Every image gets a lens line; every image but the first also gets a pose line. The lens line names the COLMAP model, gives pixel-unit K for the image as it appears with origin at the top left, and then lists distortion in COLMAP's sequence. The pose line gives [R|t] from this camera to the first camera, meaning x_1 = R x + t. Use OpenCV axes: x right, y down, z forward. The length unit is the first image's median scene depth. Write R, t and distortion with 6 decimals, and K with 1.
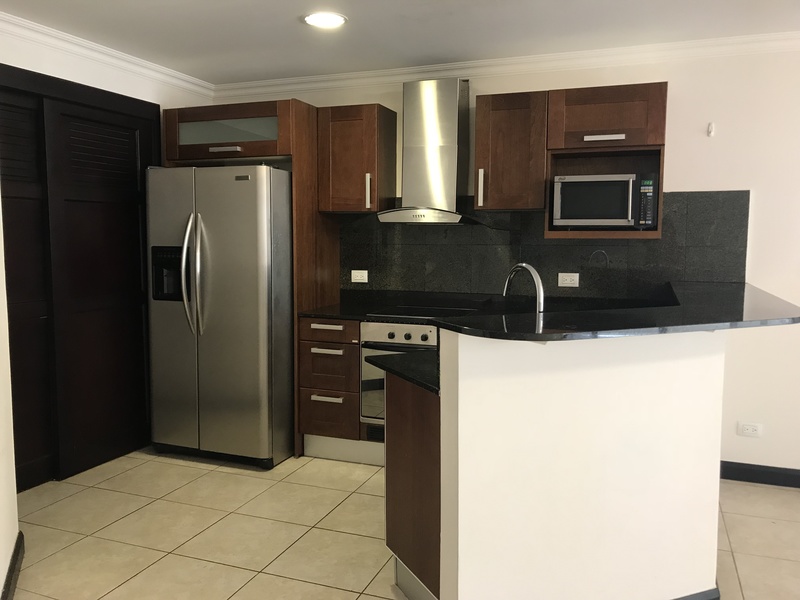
lens RADIAL K [[659.4, 0, 400.7], [0, 659.4, 300.1], [0, 0, 1]] dist [0.008631, 0.008678]
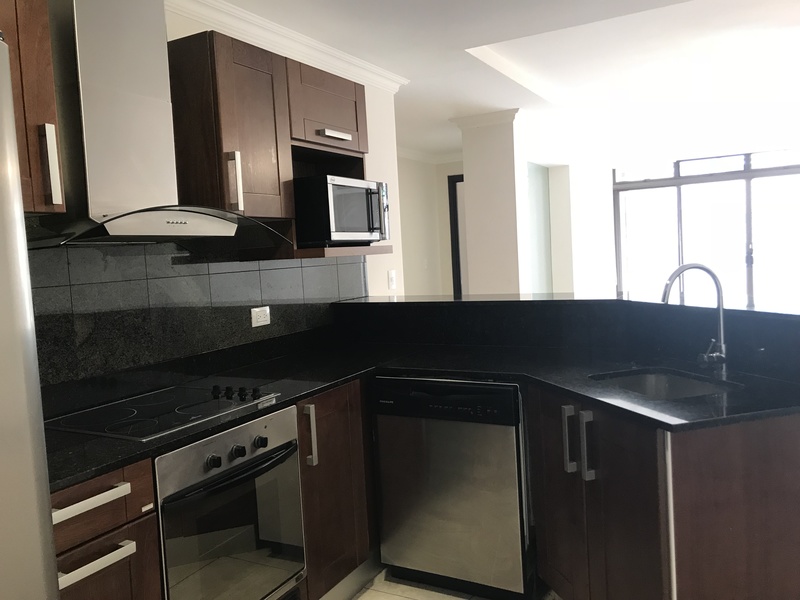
lens RADIAL K [[659.4, 0, 400.6], [0, 659.4, 298.1], [0, 0, 1]] dist [0.008631, 0.008678]
pose [[0.130552, -0.083274, 0.987938, -0.458894], [0.143784, 0.987522, 0.064239, -0.076719], [-0.980960, 0.133663, 0.140896, 0.743369]]
